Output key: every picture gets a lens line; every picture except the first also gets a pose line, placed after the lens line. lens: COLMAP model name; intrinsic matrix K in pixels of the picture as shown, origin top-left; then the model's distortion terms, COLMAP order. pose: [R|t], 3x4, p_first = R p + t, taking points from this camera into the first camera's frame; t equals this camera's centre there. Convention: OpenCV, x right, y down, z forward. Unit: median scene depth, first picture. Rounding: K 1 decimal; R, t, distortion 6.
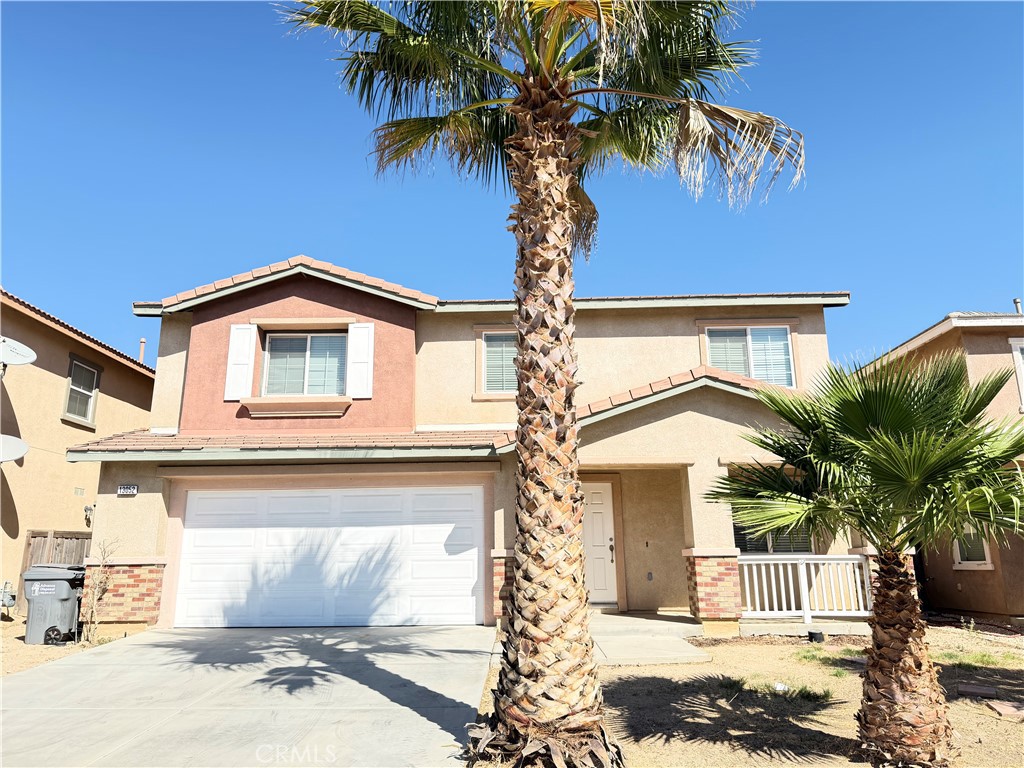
lens RADIAL K [[717.1, 0, 515.6], [0, 717.1, 376.8], [0, 0, 1]] dist [0.069807, -0.075077]
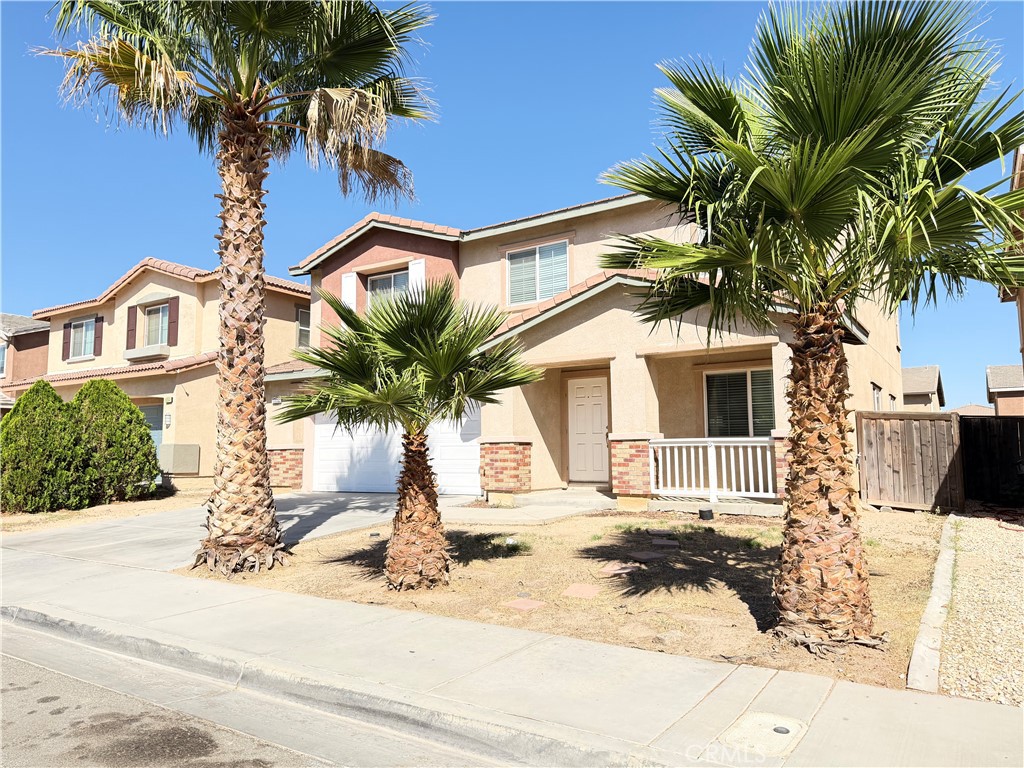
lens RADIAL K [[717.1, 0, 518.4], [0, 717.1, 382.7], [0, 0, 1]] dist [0.069807, -0.075077]
pose [[0.853611, -0.052109, -0.518298, 0.653090], [0.132122, 0.984106, 0.118658, 0.010839], [0.503876, -0.169766, 0.846929, 0.008613]]
